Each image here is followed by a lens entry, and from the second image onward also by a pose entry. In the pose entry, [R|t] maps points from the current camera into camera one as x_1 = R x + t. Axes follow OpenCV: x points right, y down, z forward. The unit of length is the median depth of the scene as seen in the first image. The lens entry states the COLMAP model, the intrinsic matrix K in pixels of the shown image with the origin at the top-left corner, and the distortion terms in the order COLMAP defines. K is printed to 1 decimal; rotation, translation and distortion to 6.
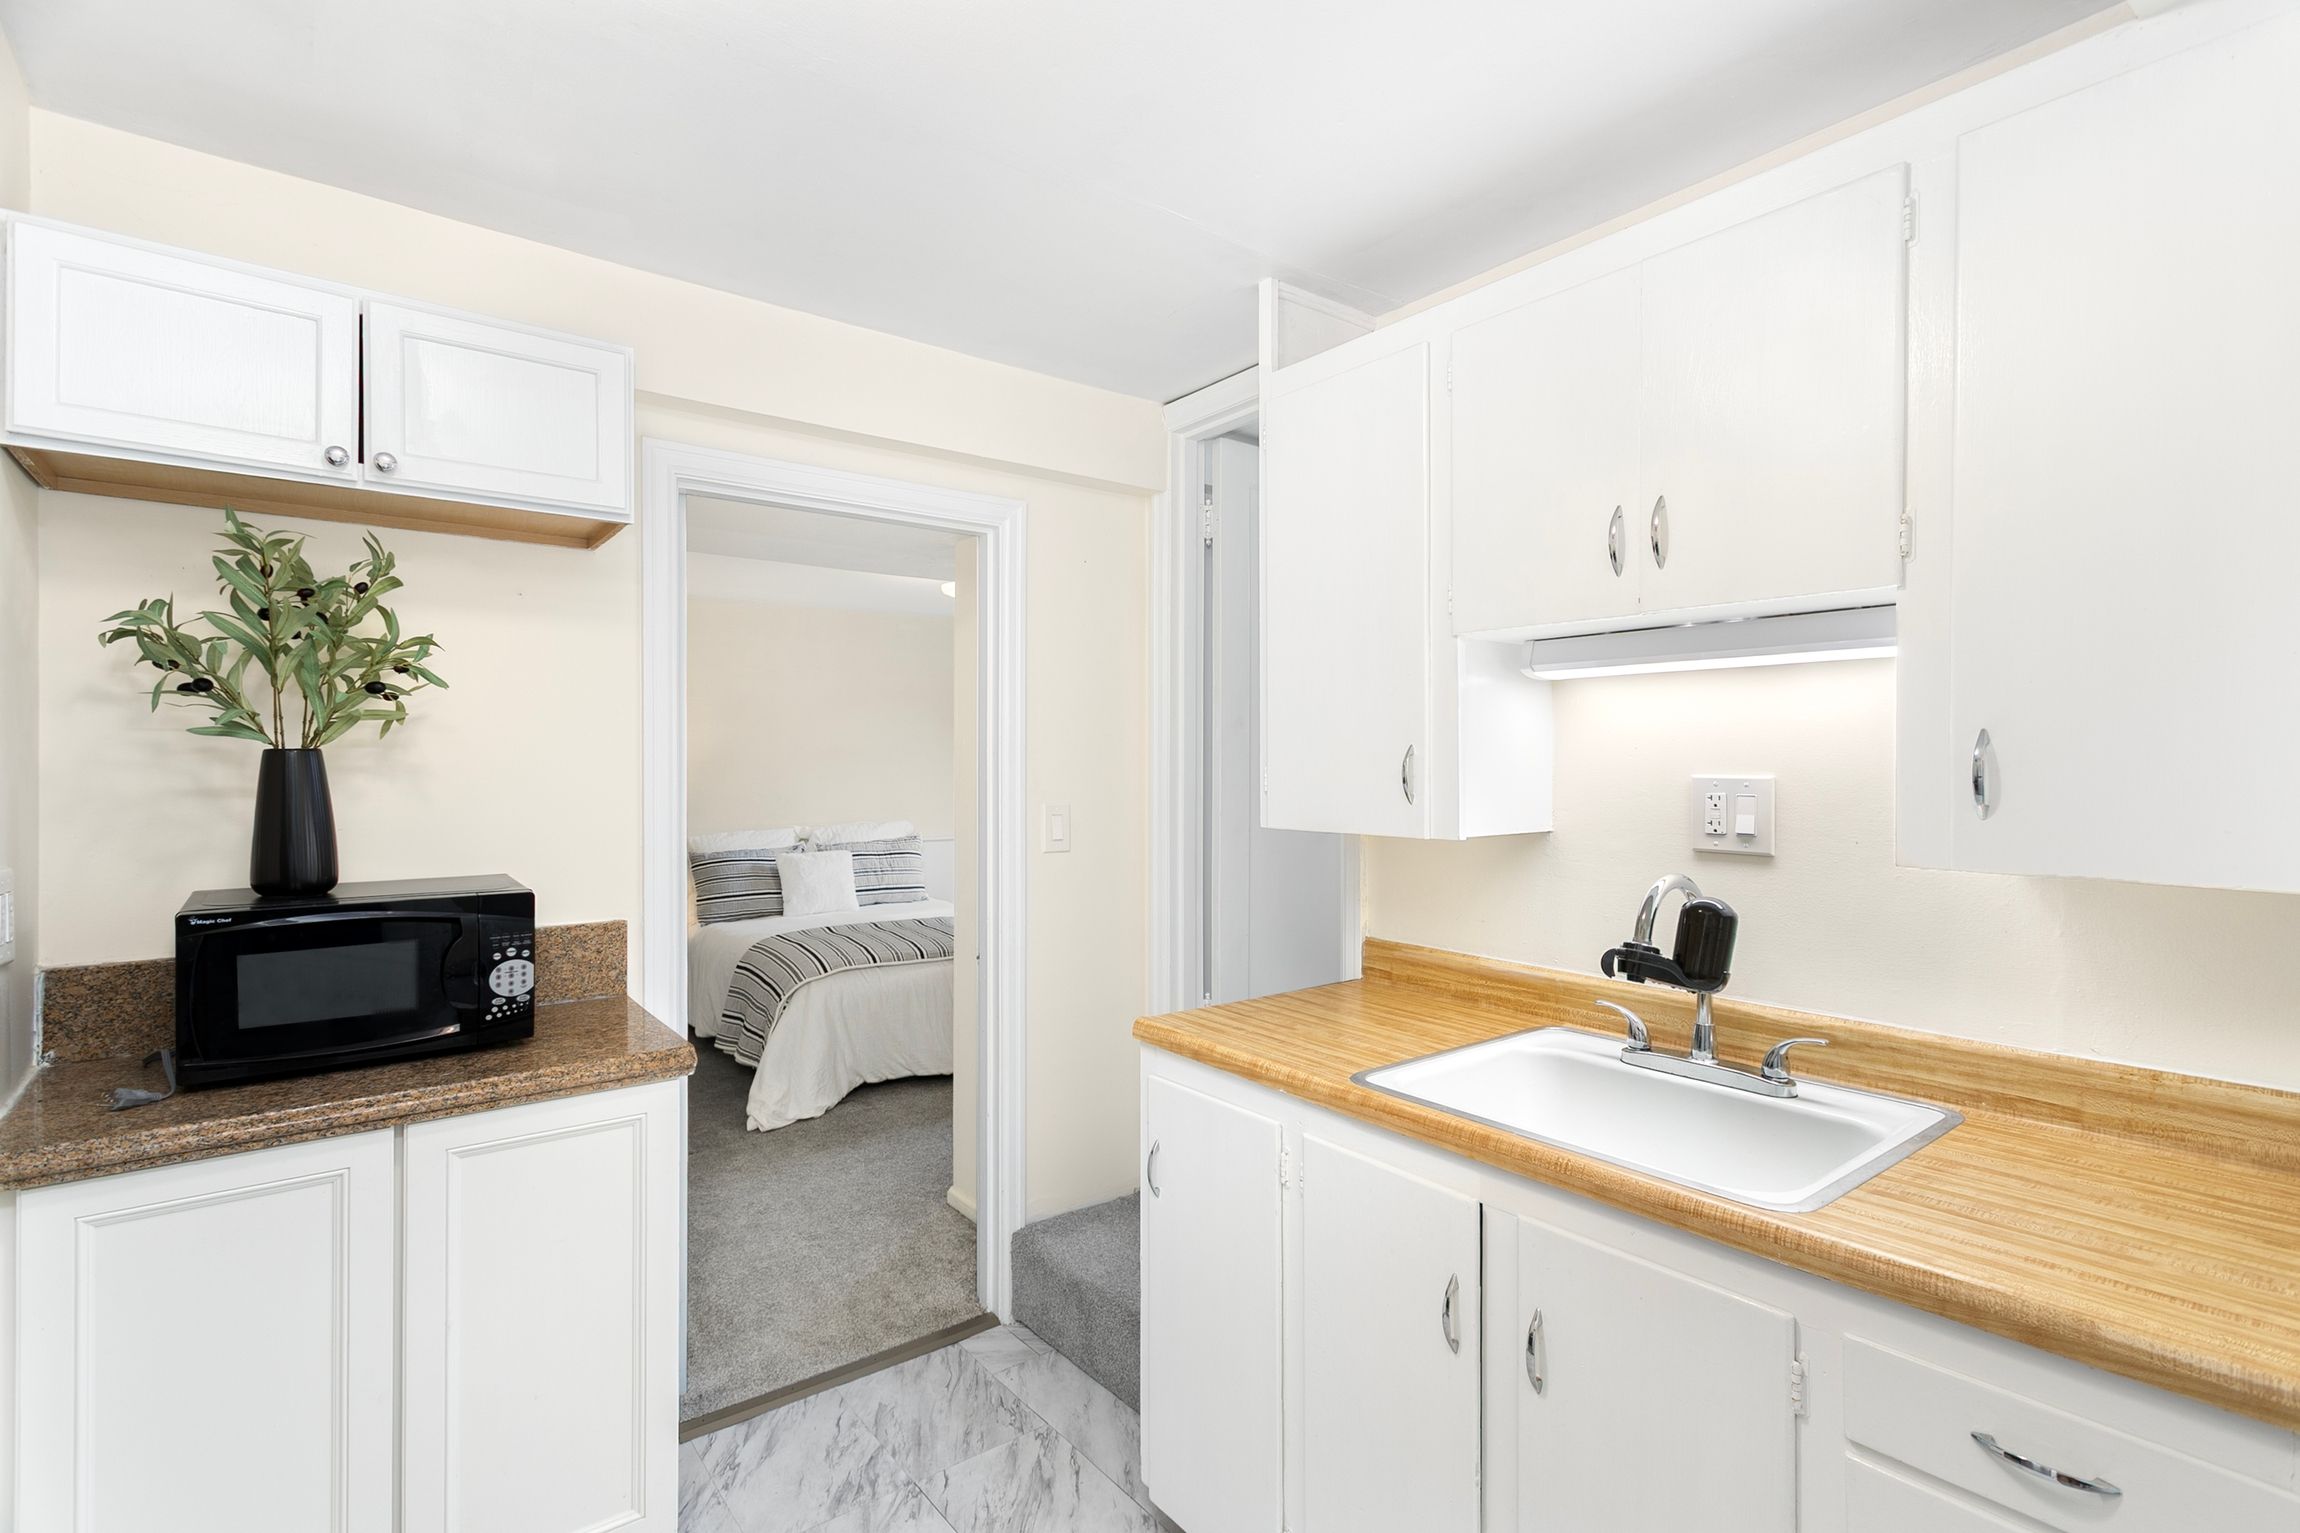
lens RADIAL K [[1079.8, 0, 1150.0], [0, 1079.8, 766.5], [0, 0, 1]] dist [0.002778, 0.001094]
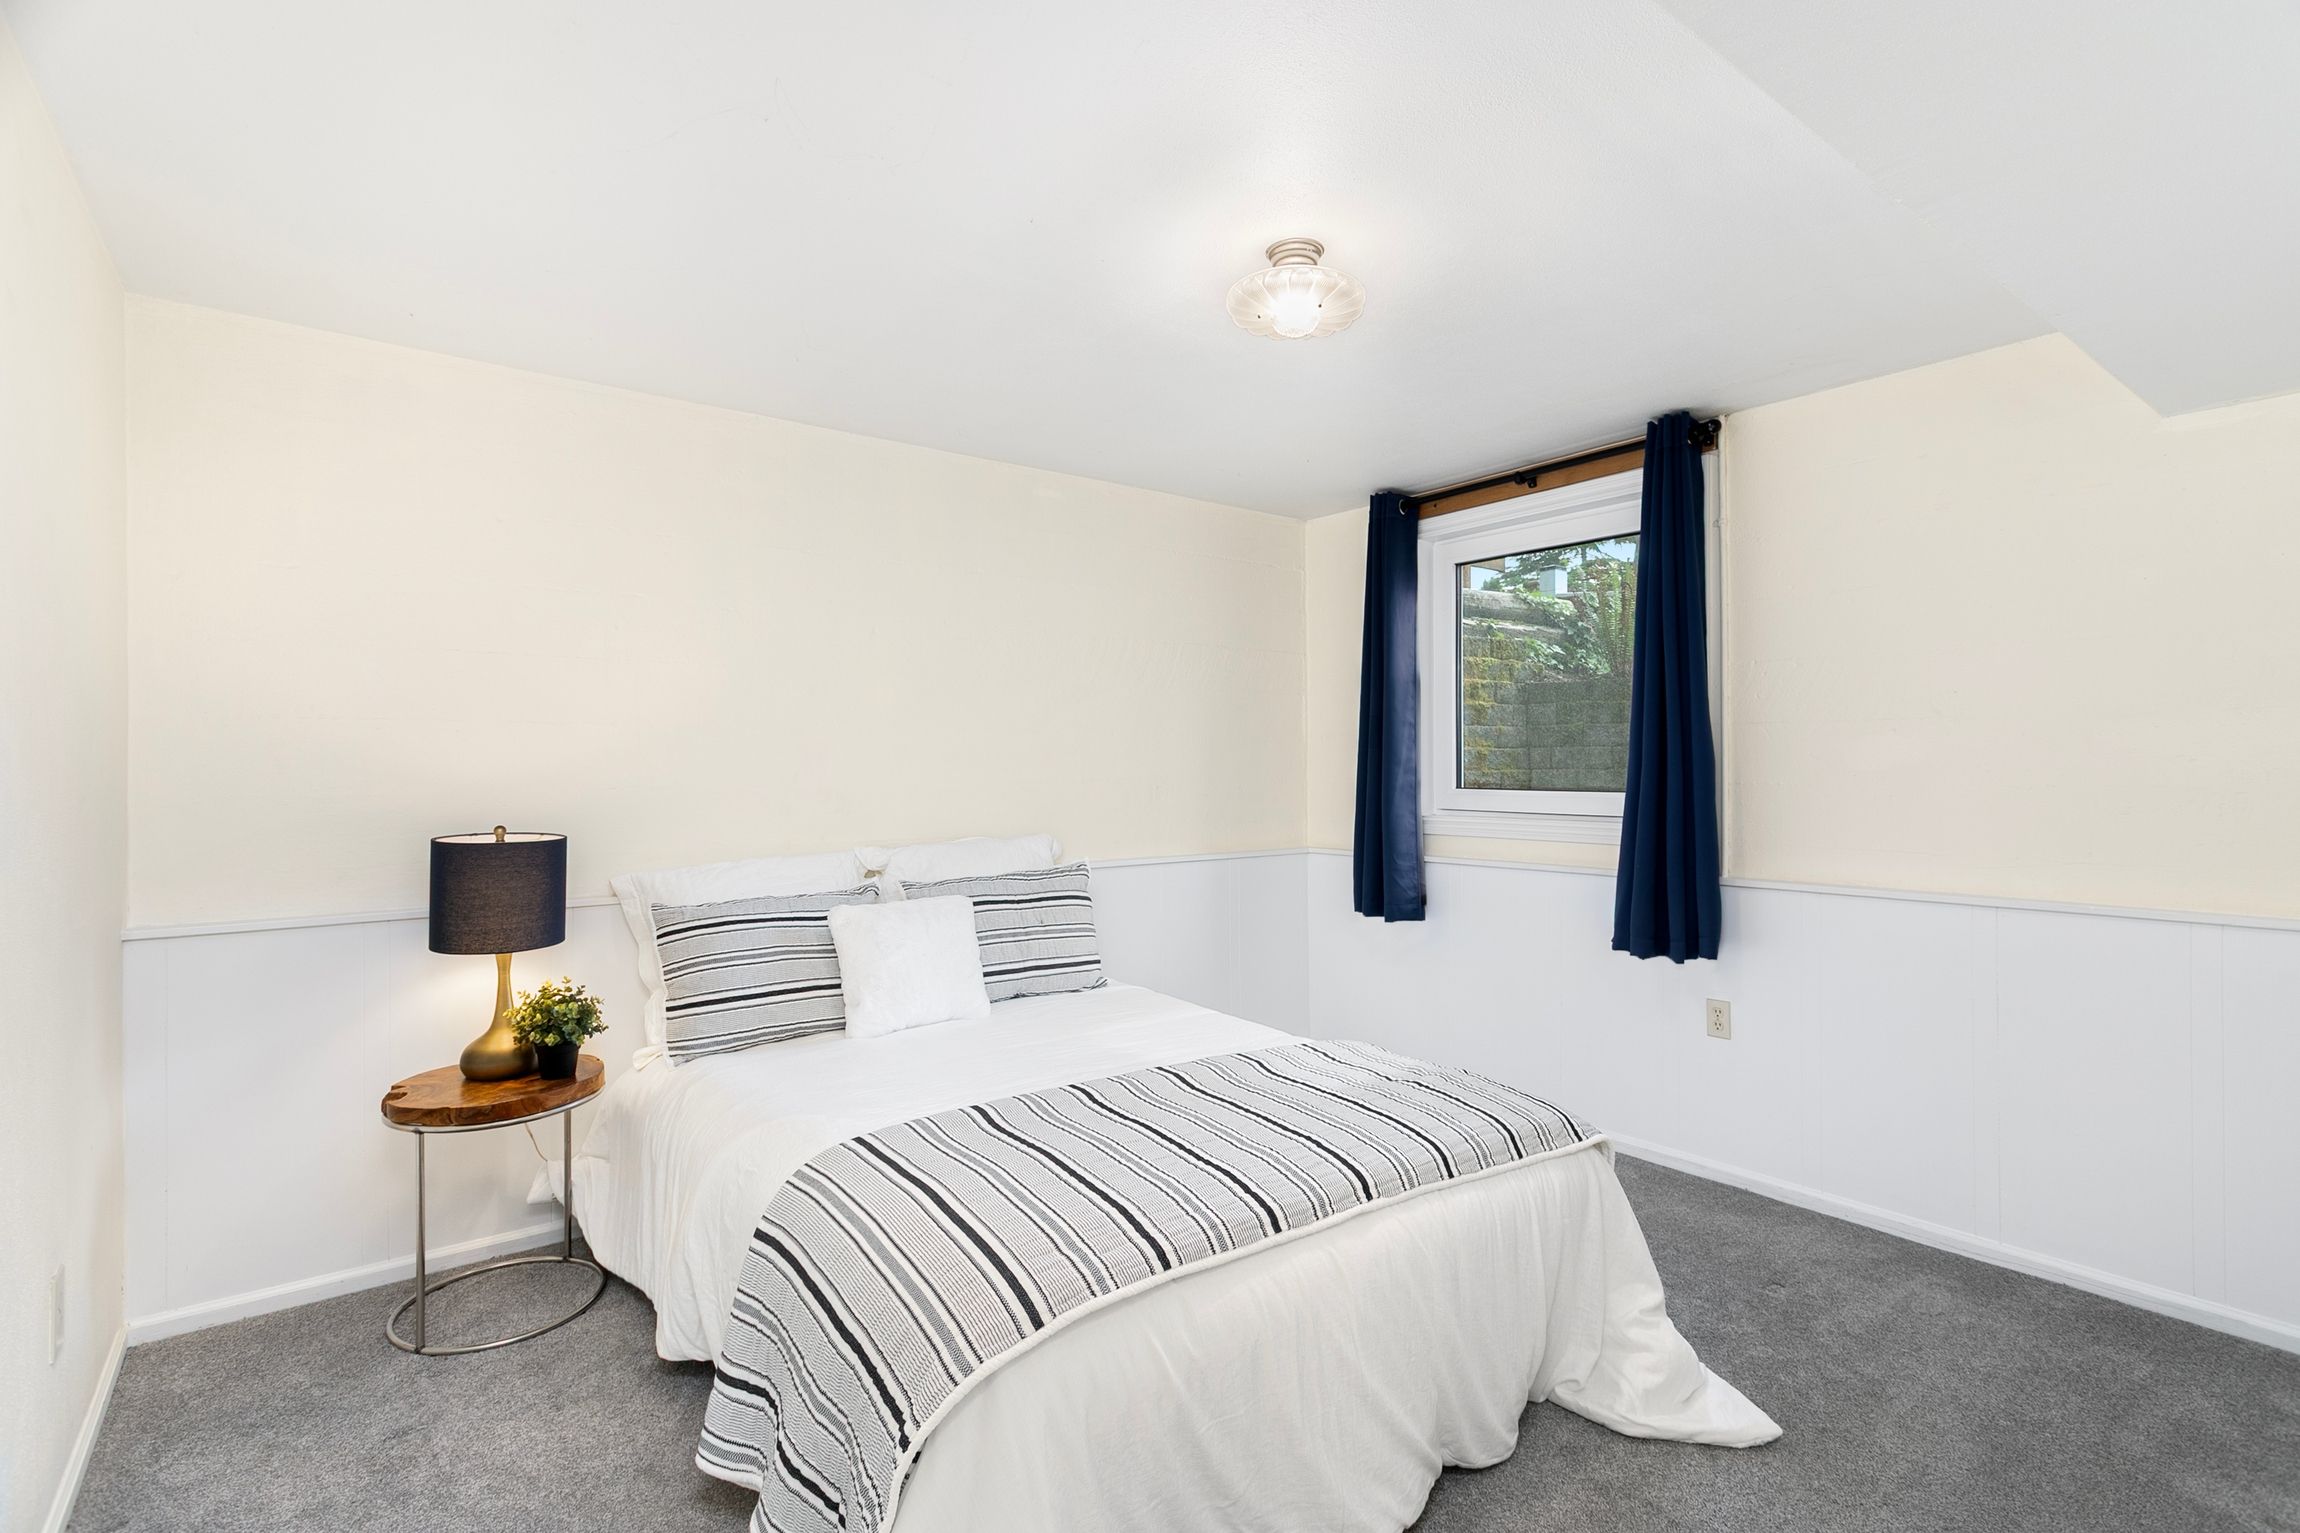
lens RADIAL K [[1079.8, 0, 1150.0], [0, 1079.8, 766.5], [0, 0, 1]] dist [0.002778, 0.001094]
pose [[0.999965, -0.008274, -0.000926, -0.605773], [0.008269, 0.999950, -0.005643, 0.064819], [0.000973, 0.005635, 0.999984, 1.548675]]
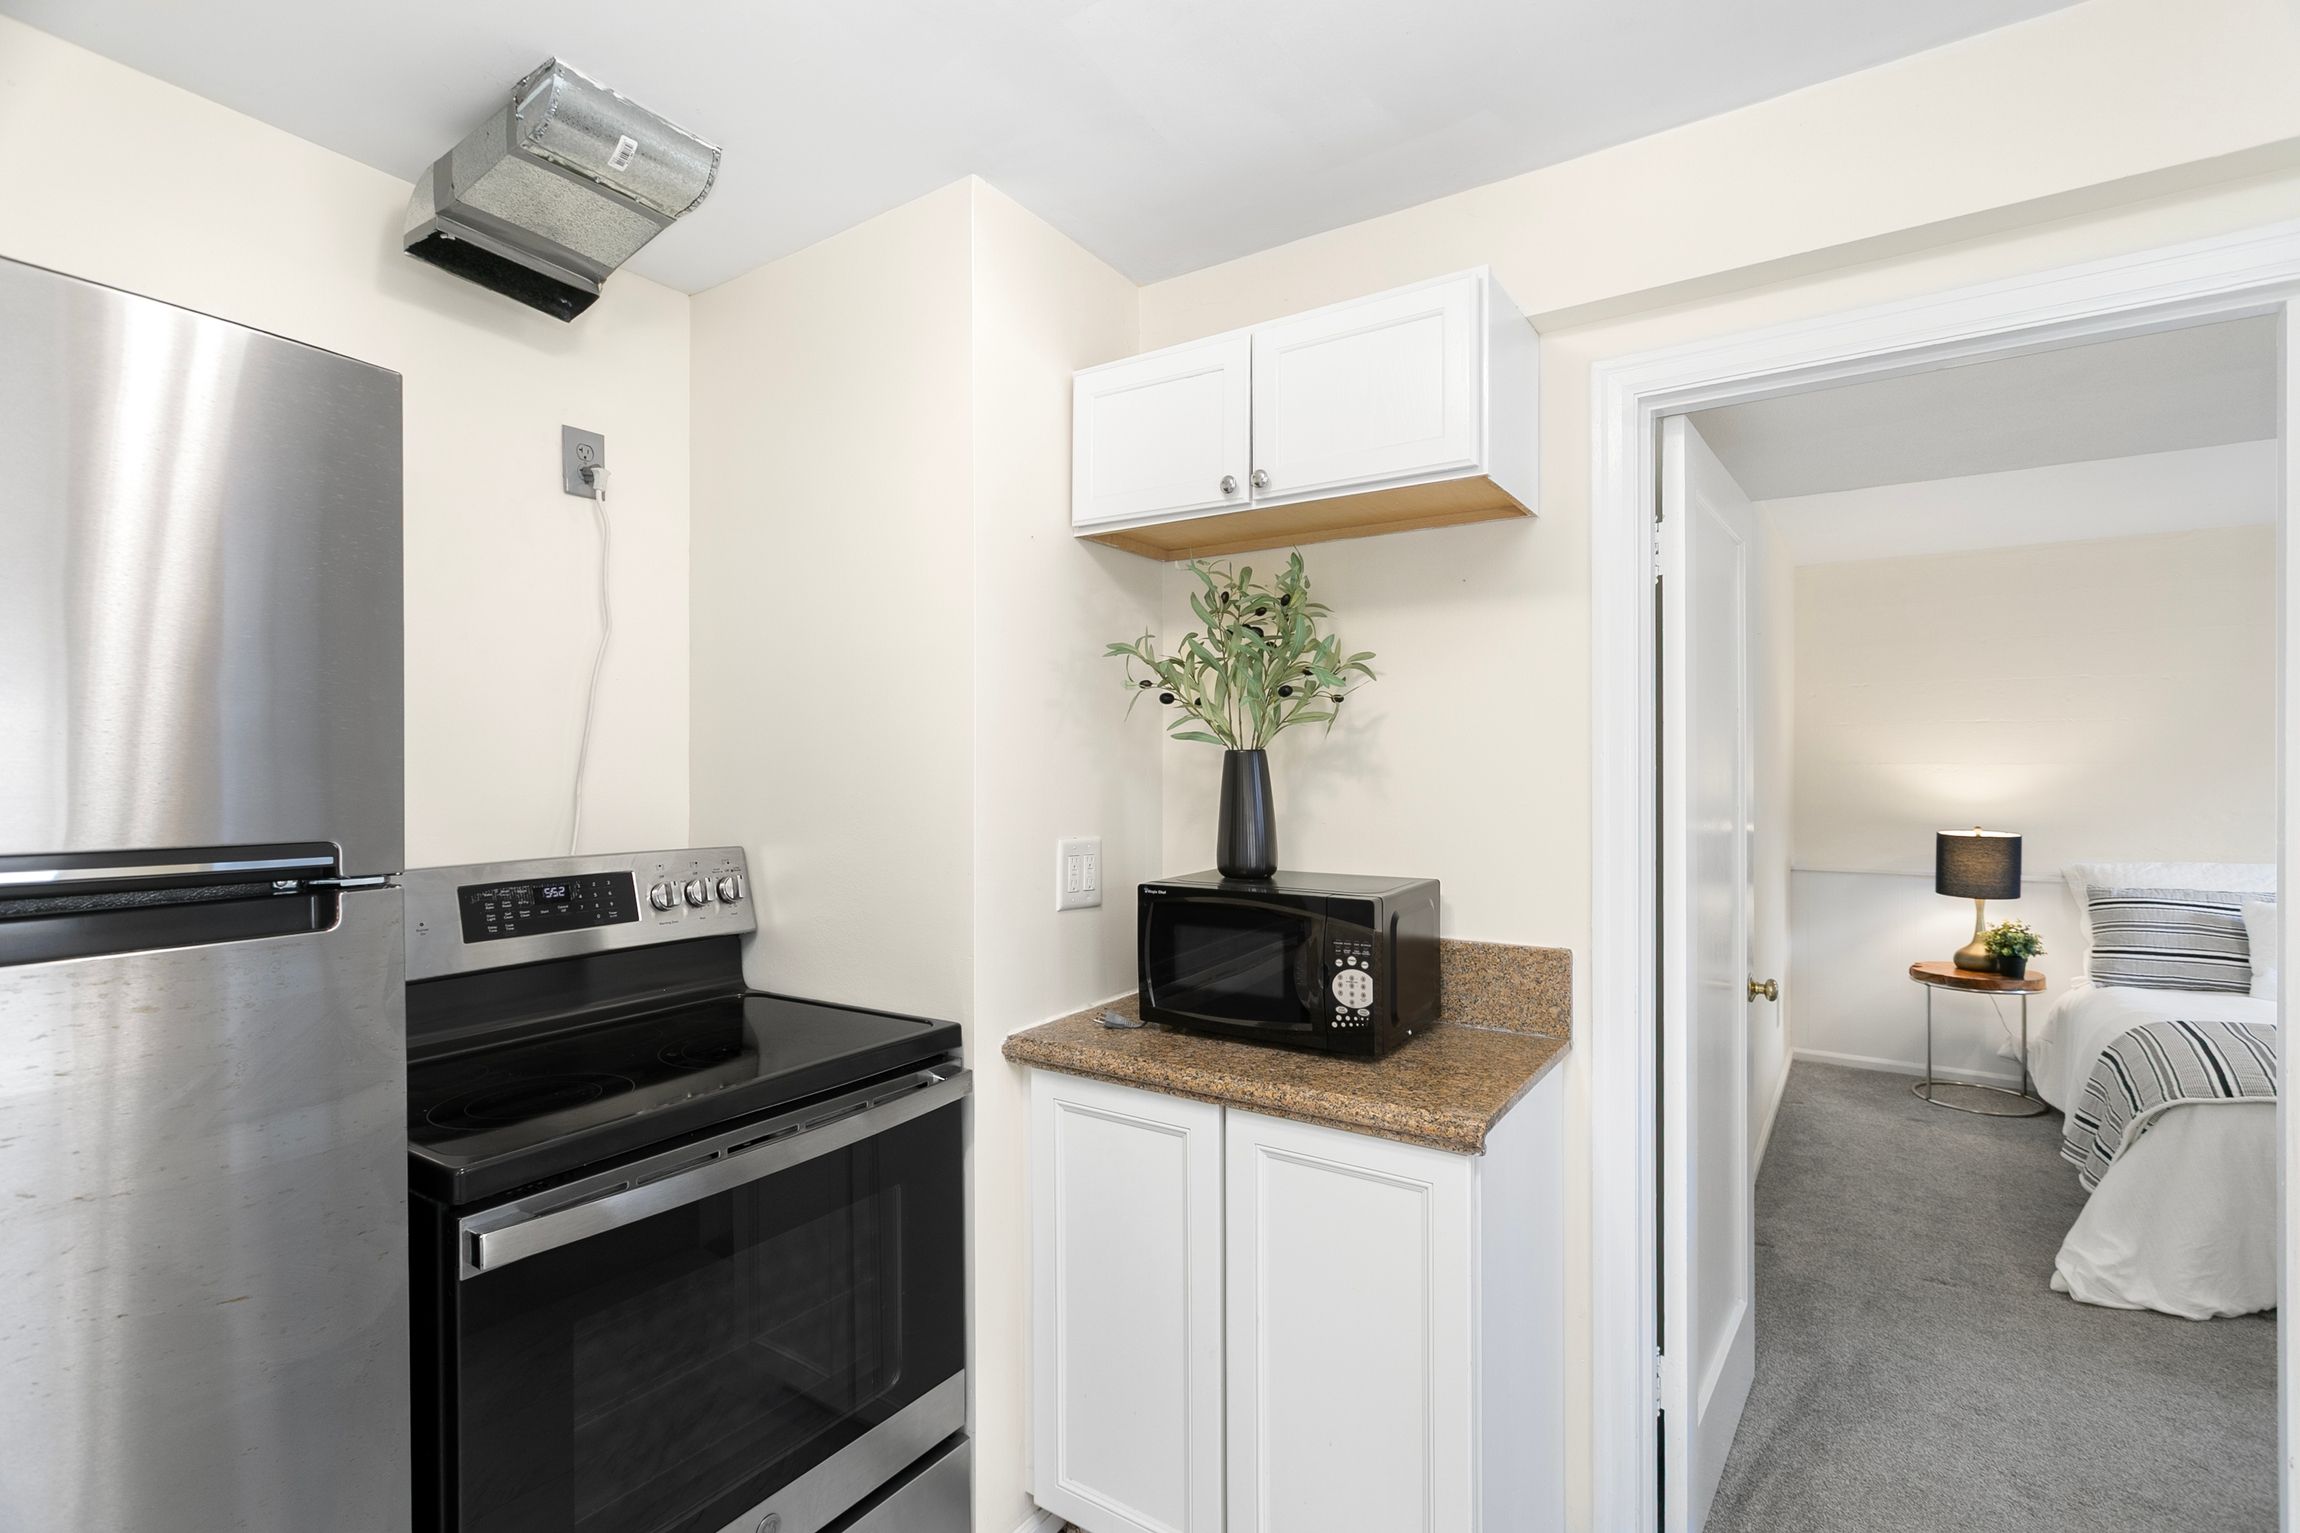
lens RADIAL K [[1079.8, 0, 1150.0], [0, 1079.8, 766.5], [0, 0, 1]] dist [0.002778, 0.001094]
pose [[0.320954, 0.000228, -0.947095, 0.215833], [-0.002659, 0.999996, -0.000660, 0.002050], [0.947091, 0.002730, 0.320953, 0.459282]]
